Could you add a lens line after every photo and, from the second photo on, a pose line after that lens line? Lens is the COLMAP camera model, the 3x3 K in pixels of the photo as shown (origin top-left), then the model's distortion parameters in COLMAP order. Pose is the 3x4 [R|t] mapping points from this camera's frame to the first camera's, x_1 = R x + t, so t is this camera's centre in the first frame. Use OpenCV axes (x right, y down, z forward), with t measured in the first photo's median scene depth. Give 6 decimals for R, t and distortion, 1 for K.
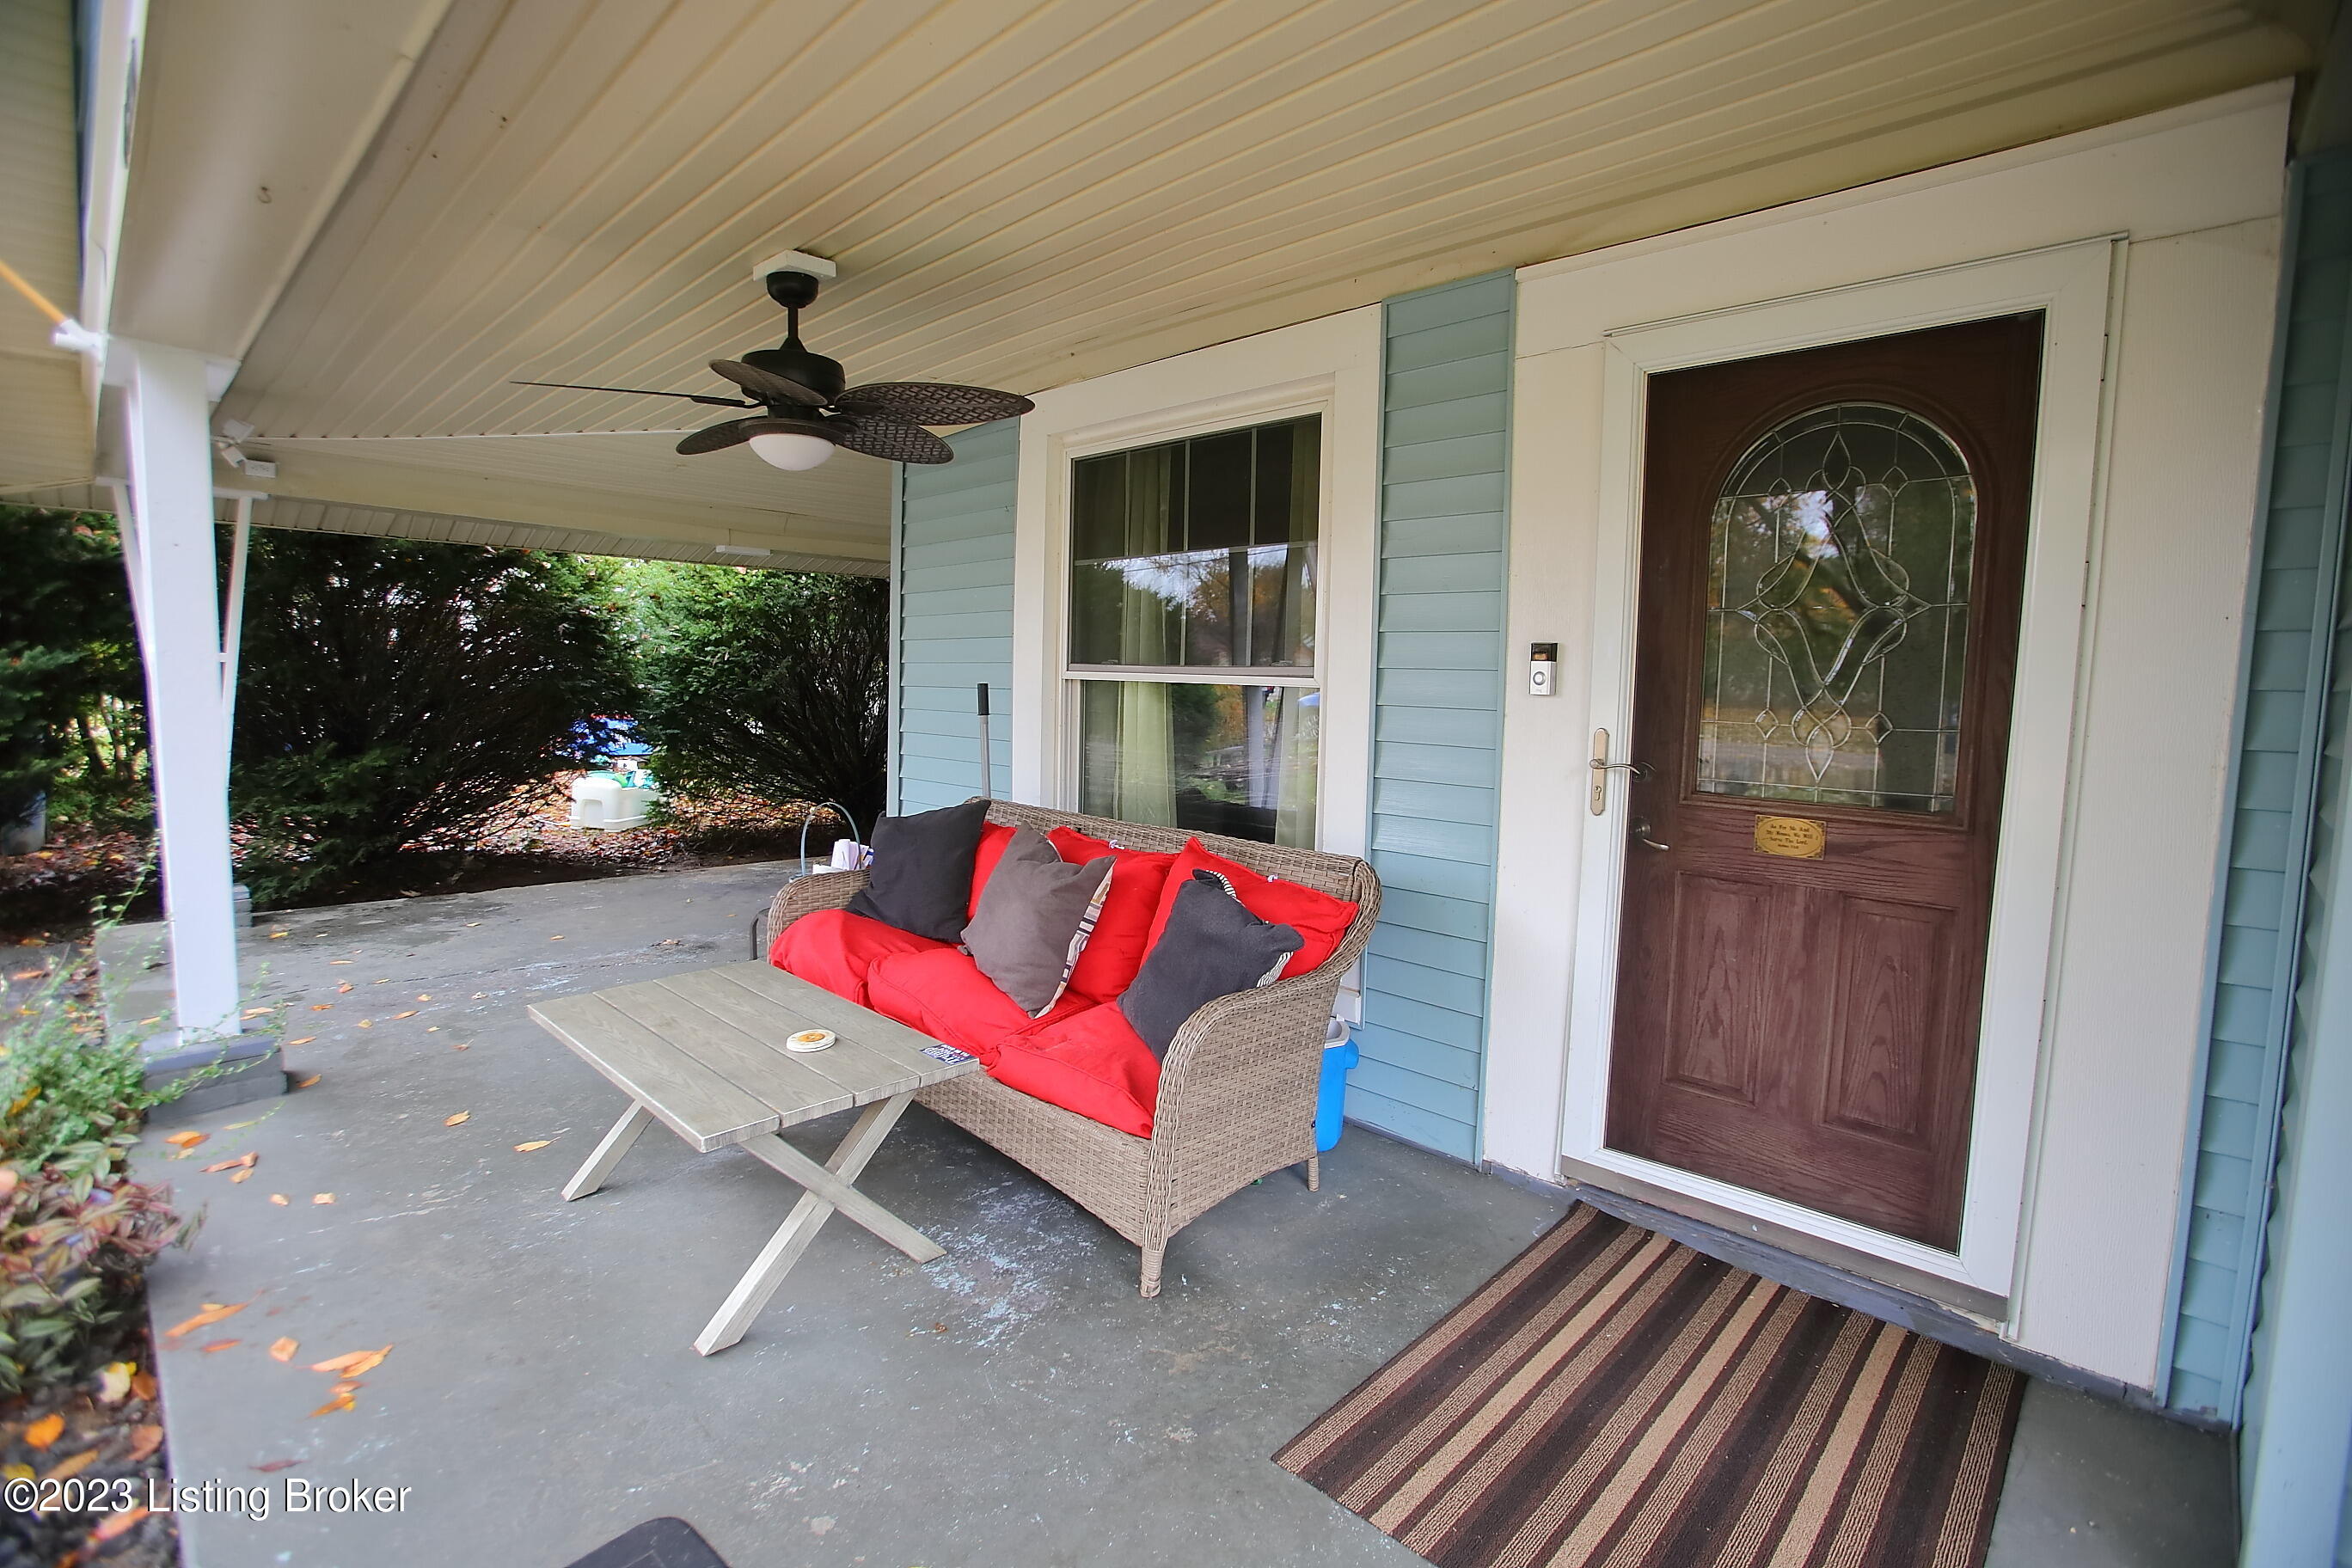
lens RADIAL K [[1074.0, 0, 1176.0], [0, 1074.0, 784.0], [0, 0, 1]] dist [-0.058029, 0.018362]
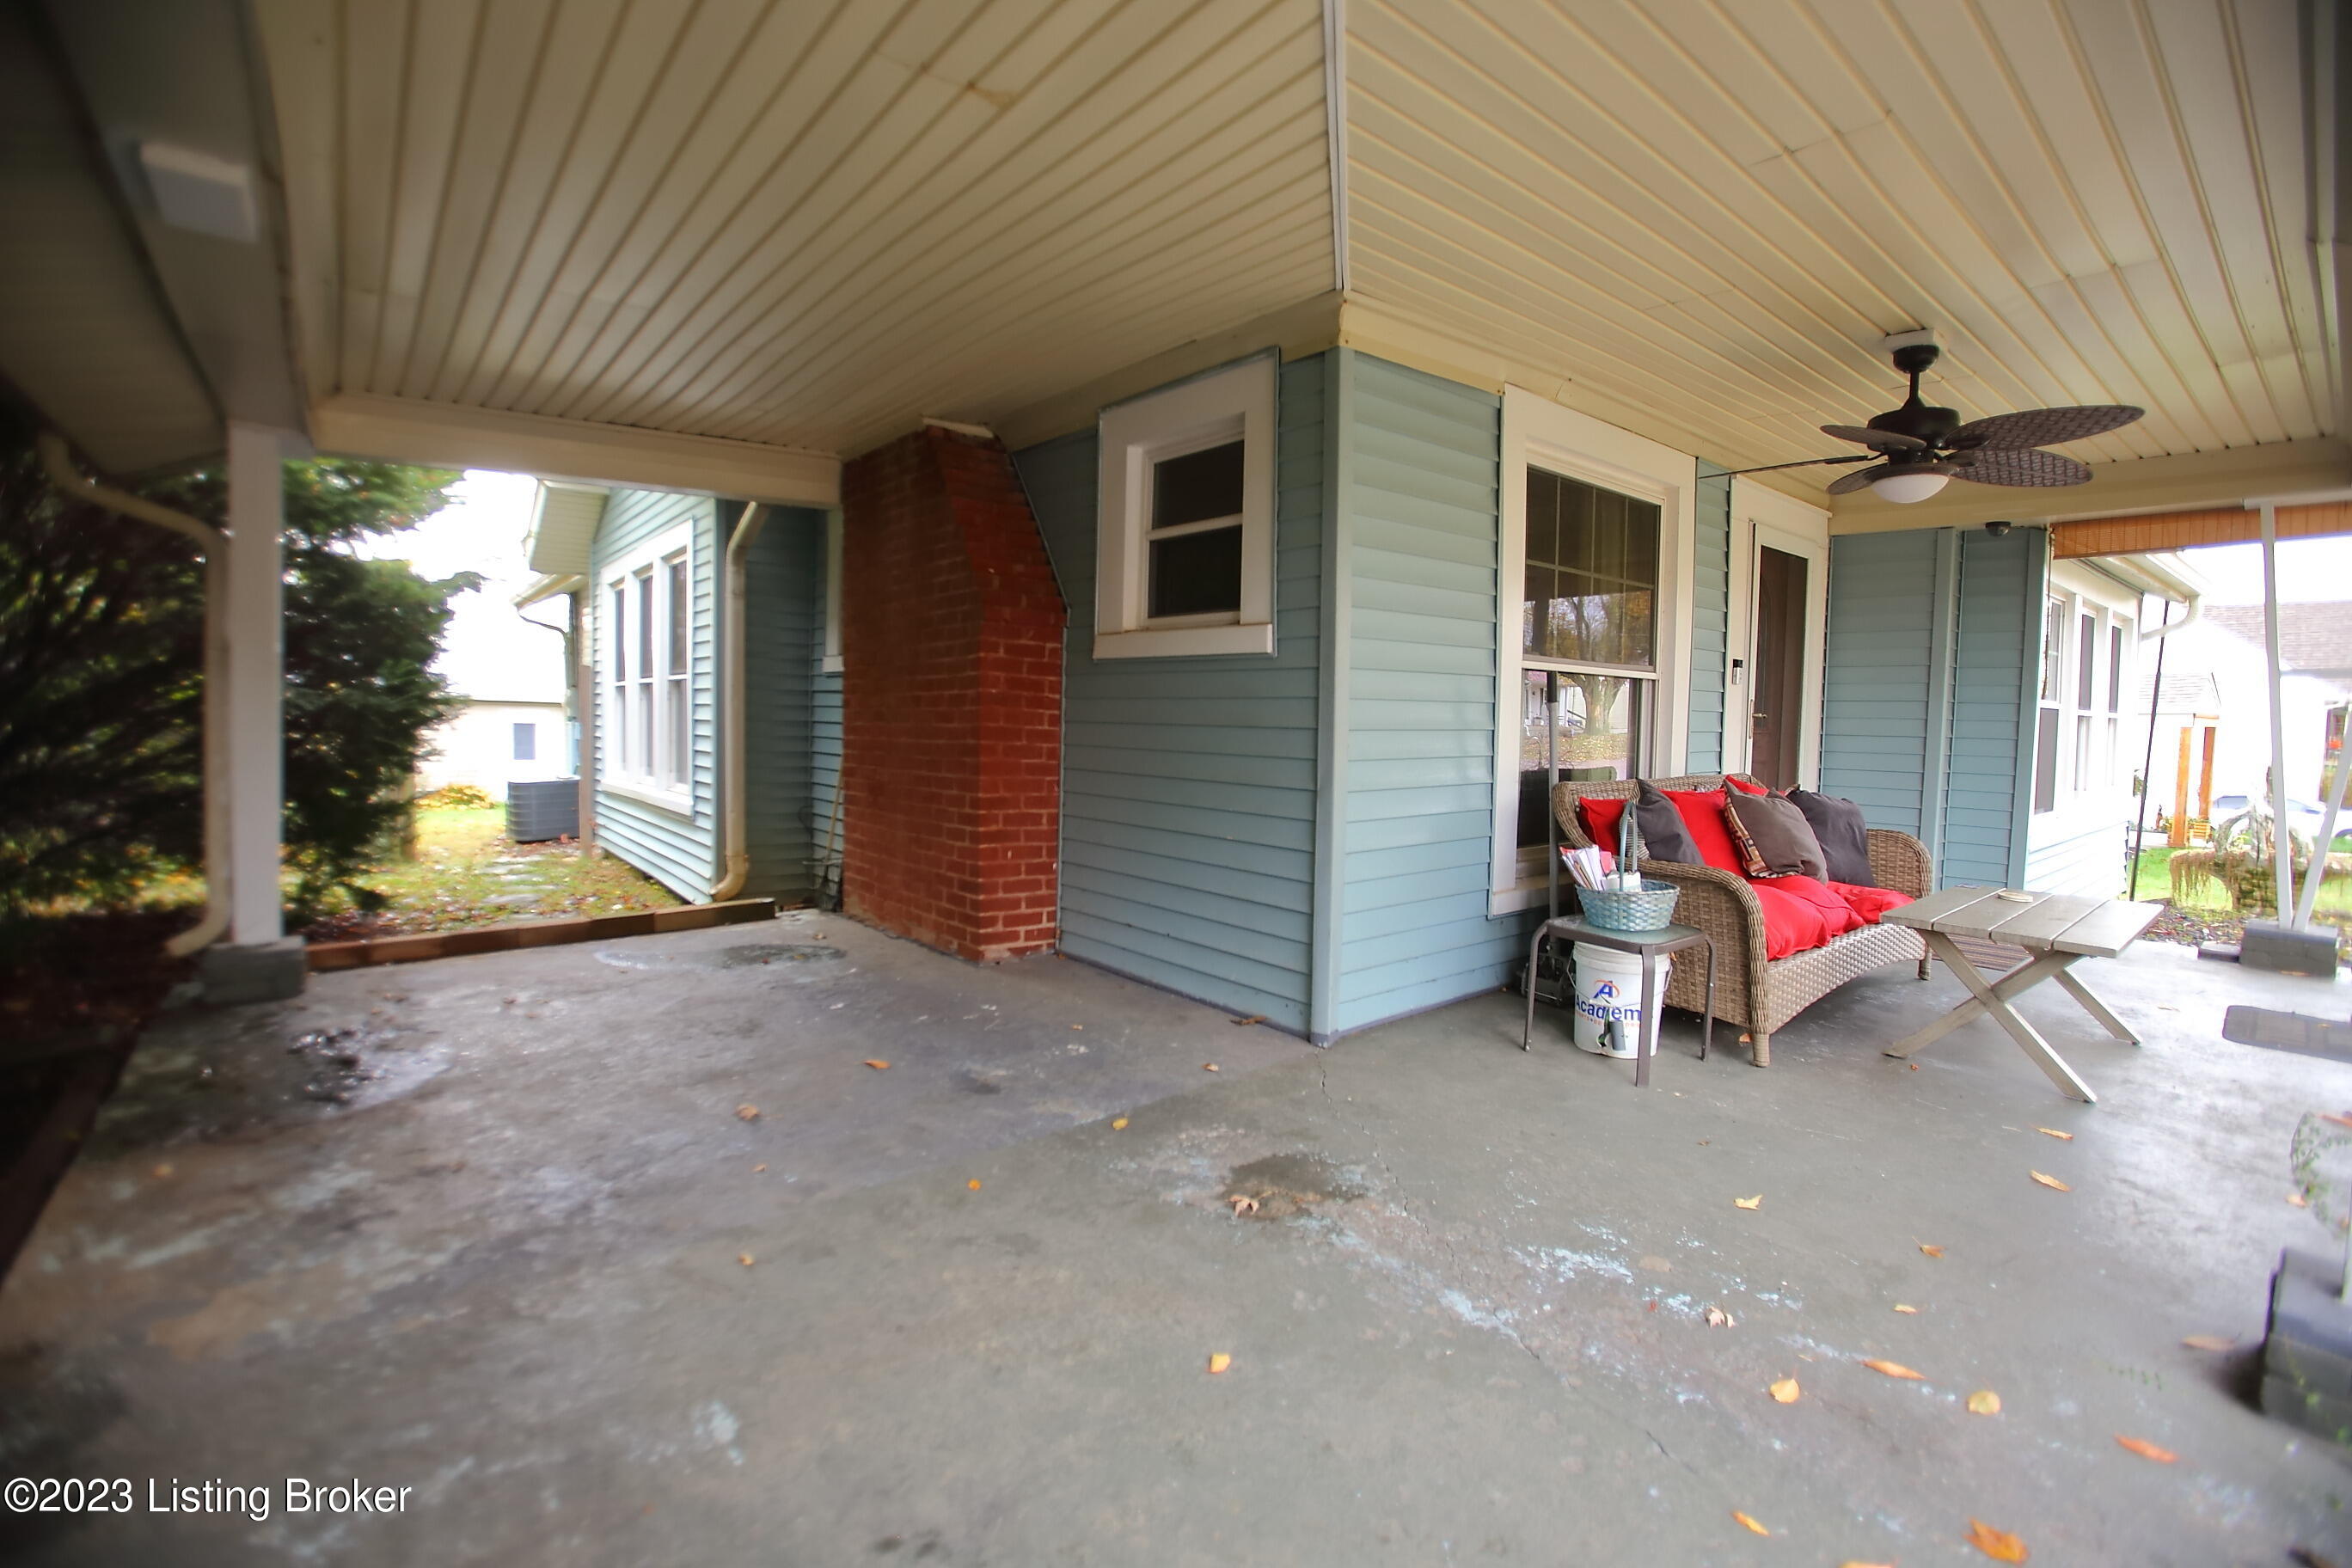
lens RADIAL K [[1083.6, 0, 1176.0], [0, 1083.6, 784.0], [0, 0, 1]] dist [-0.076867, 0.031044]
pose [[0.074526, -0.076766, 0.994260, -1.533251], [0.090604, 0.993430, 0.069910, -0.110776], [-0.993095, 0.084873, 0.080991, 1.618114]]
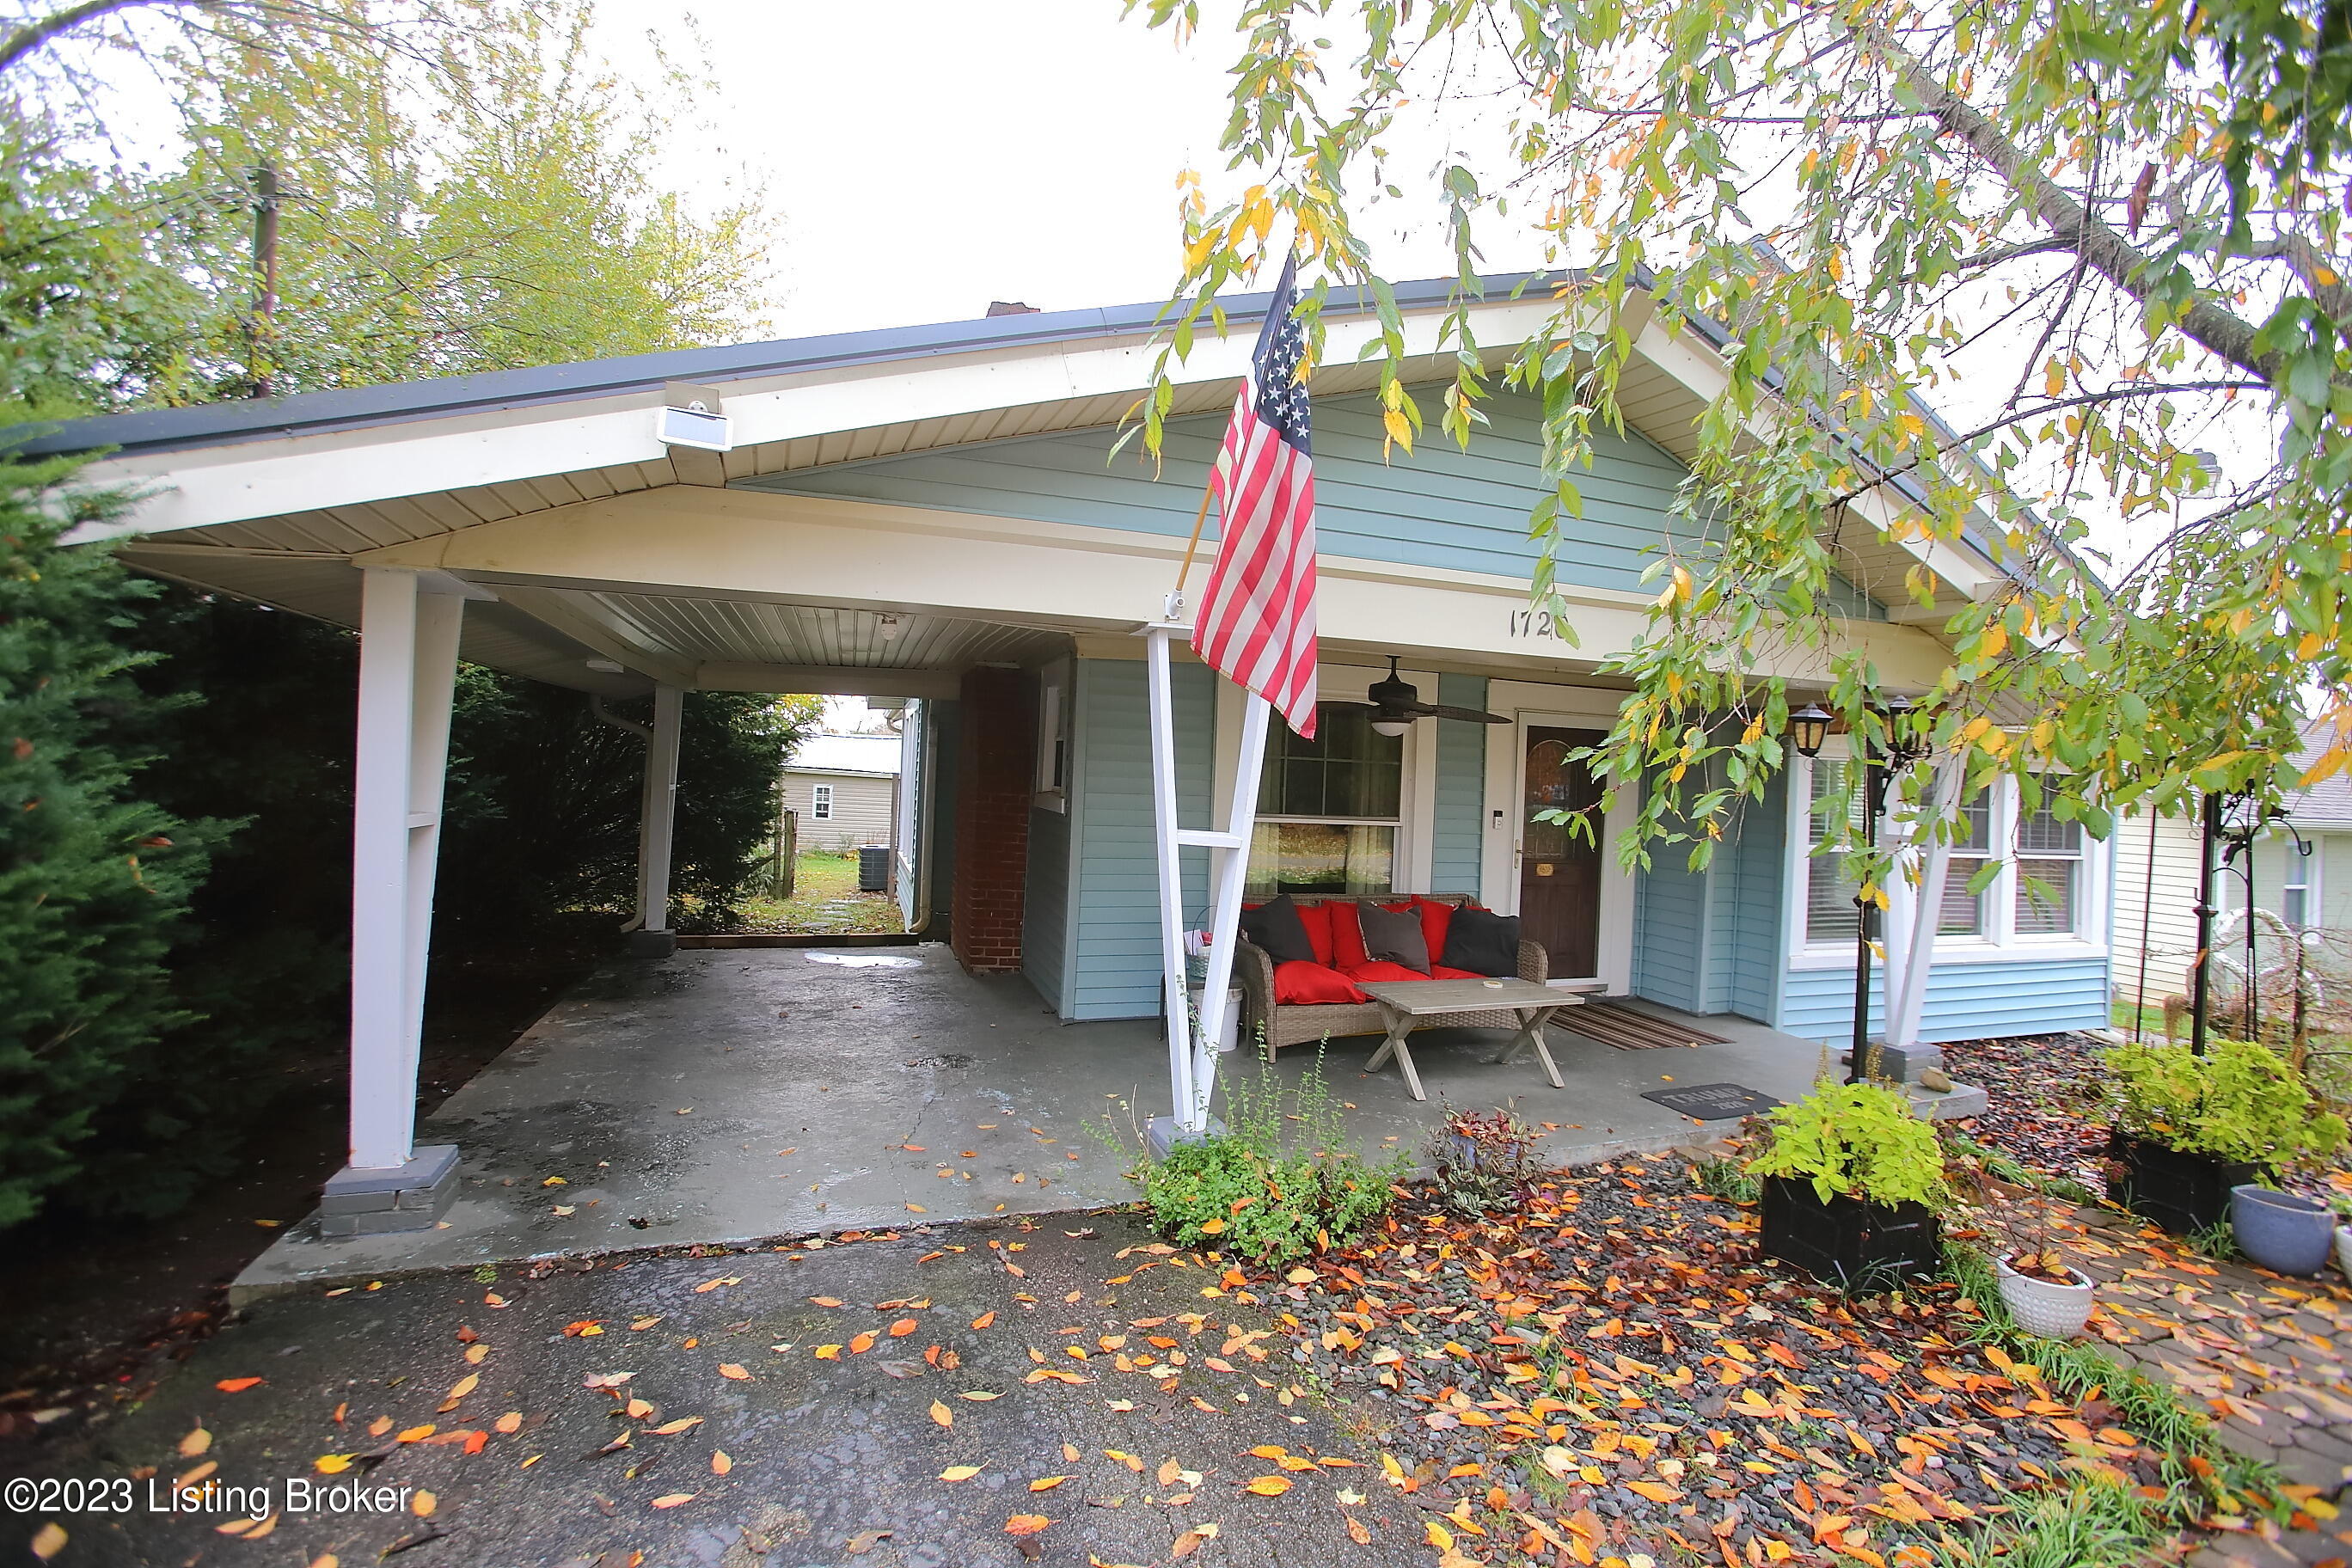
lens RADIAL K [[1083.6, 0, 1176.0], [0, 1083.6, 784.0], [0, 0, 1]] dist [-0.076867, 0.031044]
pose [[0.440096, -0.001096, 0.897950, -2.227267], [0.058651, 0.997899, -0.027528, -0.147885], [-0.896033, 0.064781, 0.439236, 0.422370]]
